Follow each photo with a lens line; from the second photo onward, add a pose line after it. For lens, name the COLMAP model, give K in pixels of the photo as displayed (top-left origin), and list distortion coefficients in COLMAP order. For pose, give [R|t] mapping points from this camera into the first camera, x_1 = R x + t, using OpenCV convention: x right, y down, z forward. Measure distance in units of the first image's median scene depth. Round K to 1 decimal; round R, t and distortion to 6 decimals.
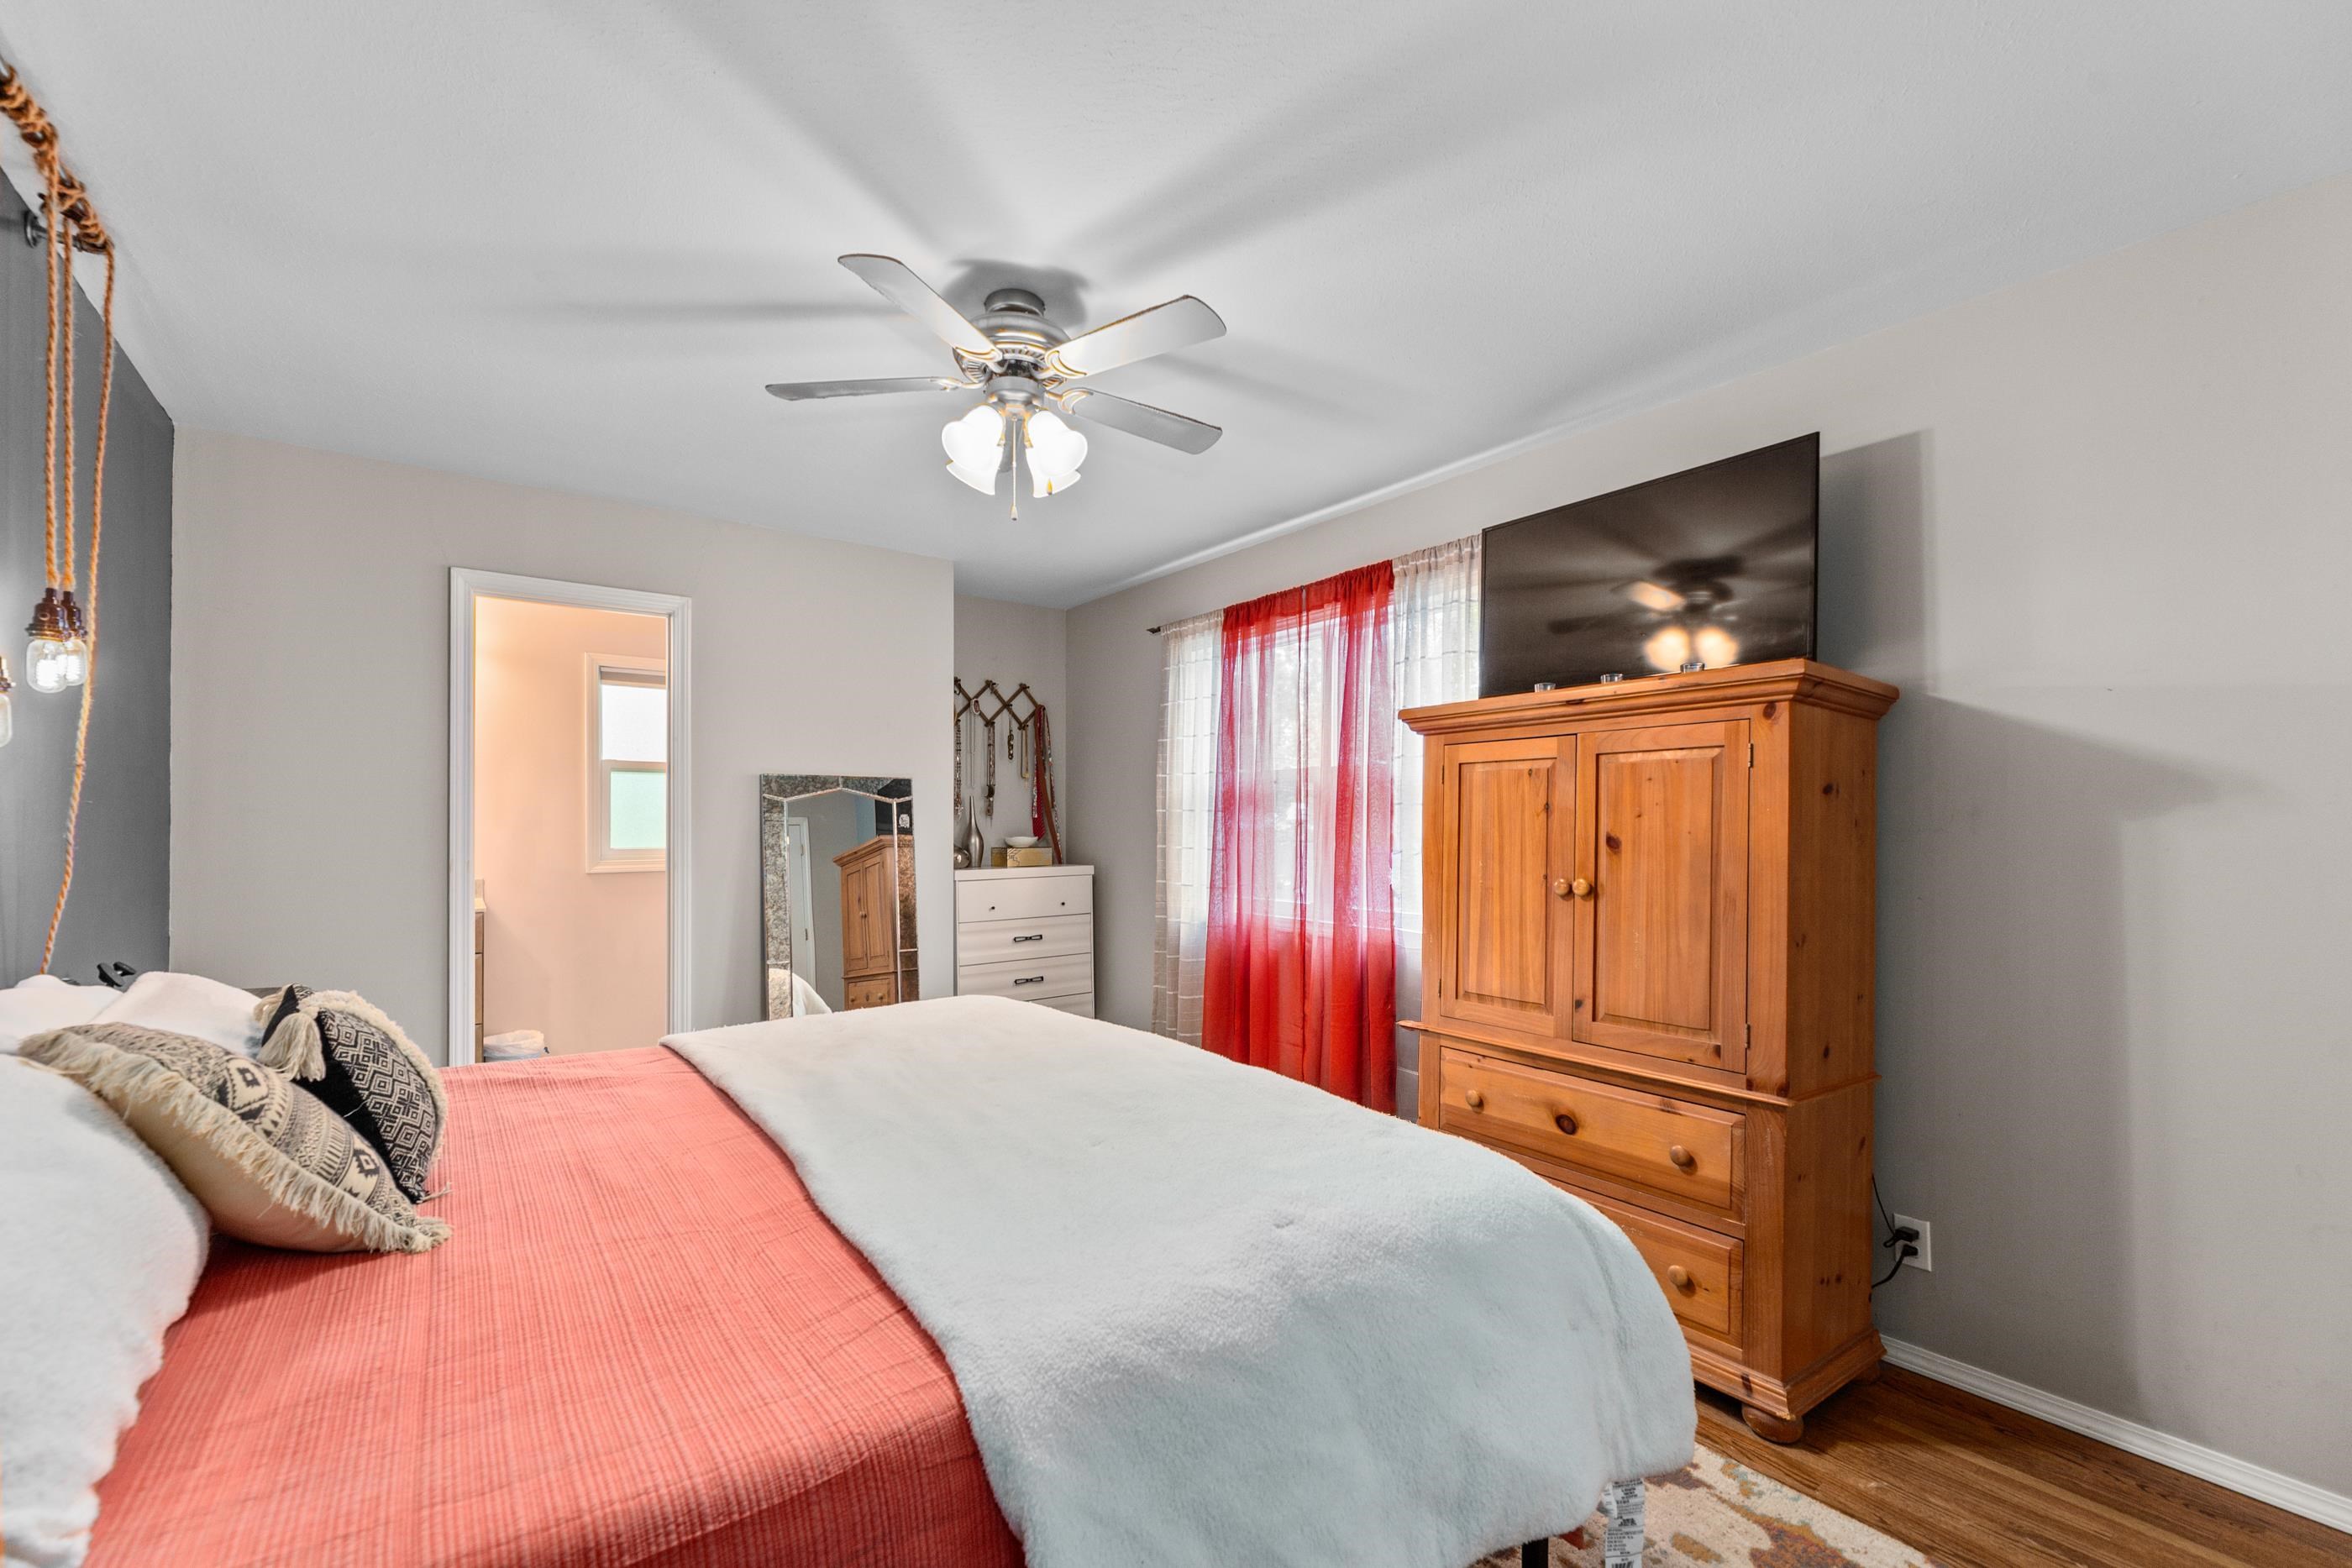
lens RADIAL K [[988.1, 0, 1169.4], [0, 988.1, 835.5], [0, 0, 1]] dist [-0.002597, -0.000553]
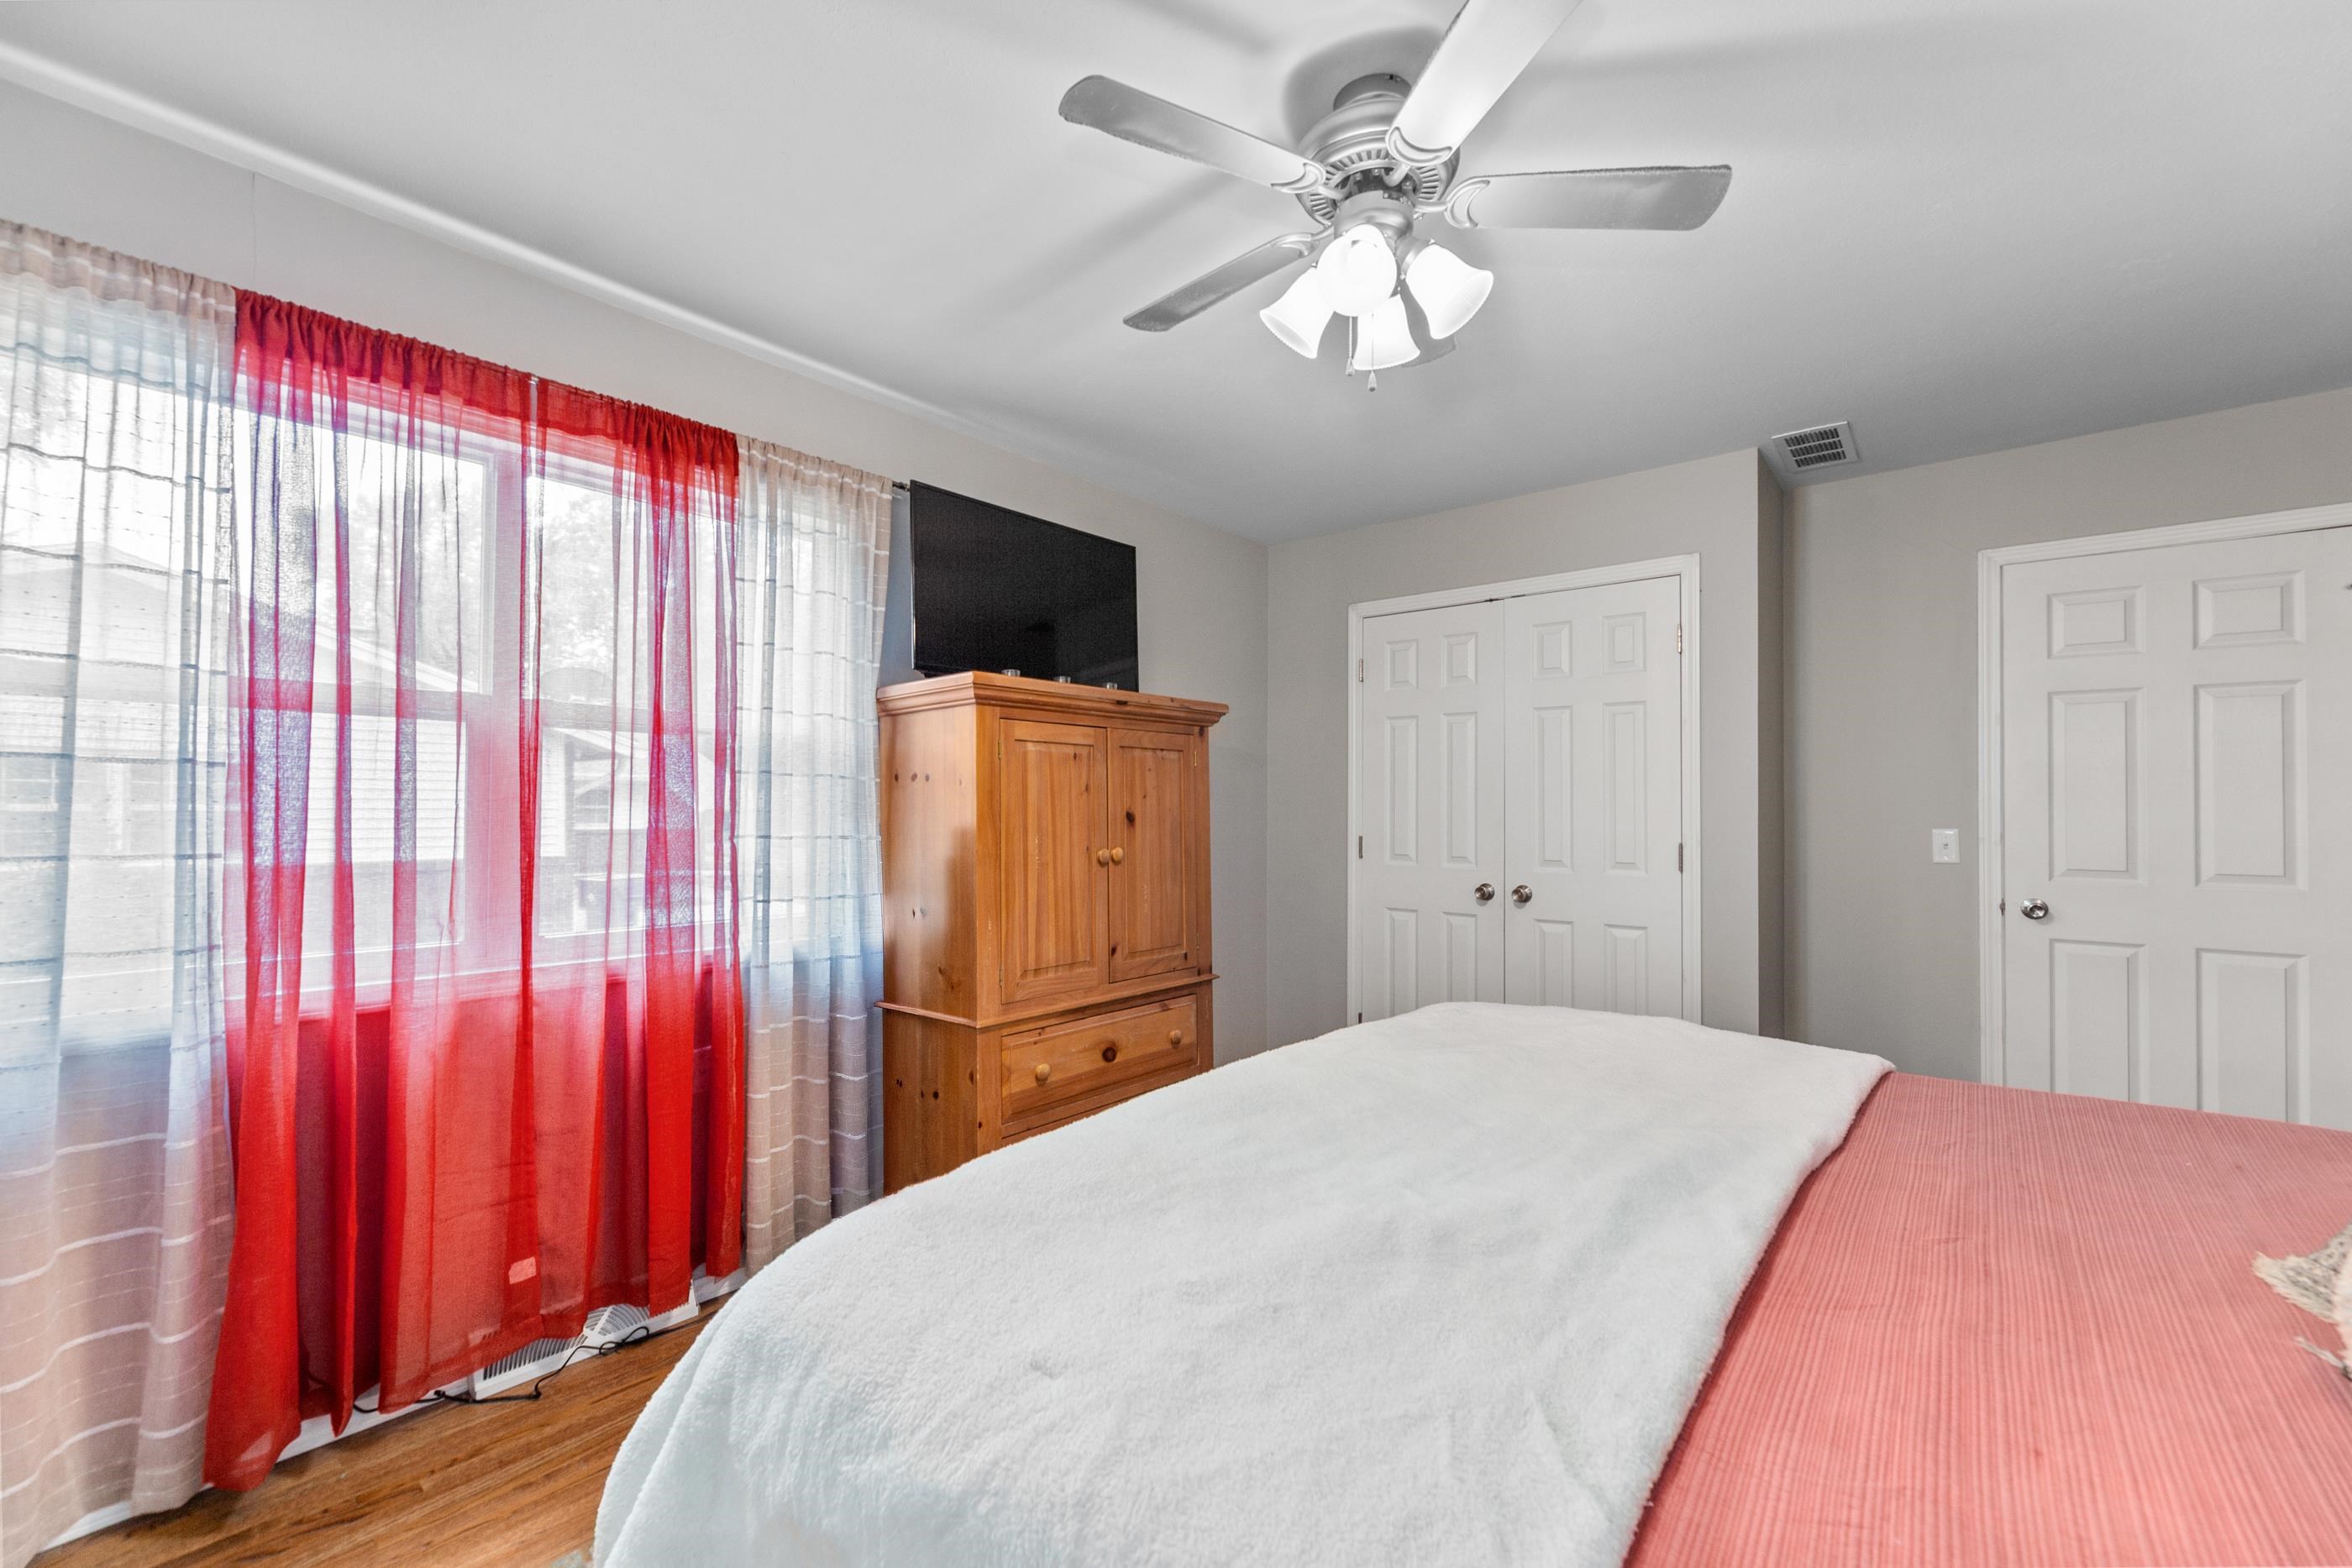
lens RADIAL K [[951.9, 0, 1187.8], [0, 951.9, 796.8], [0, 0, 1]] dist [-0.000484, 0.000118]
pose [[-0.233530, 0.006233, 0.972330, -0.673780], [0.002428, 0.999980, -0.005827, -0.010887], [-0.972346, 0.001000, -0.233541, 1.071013]]
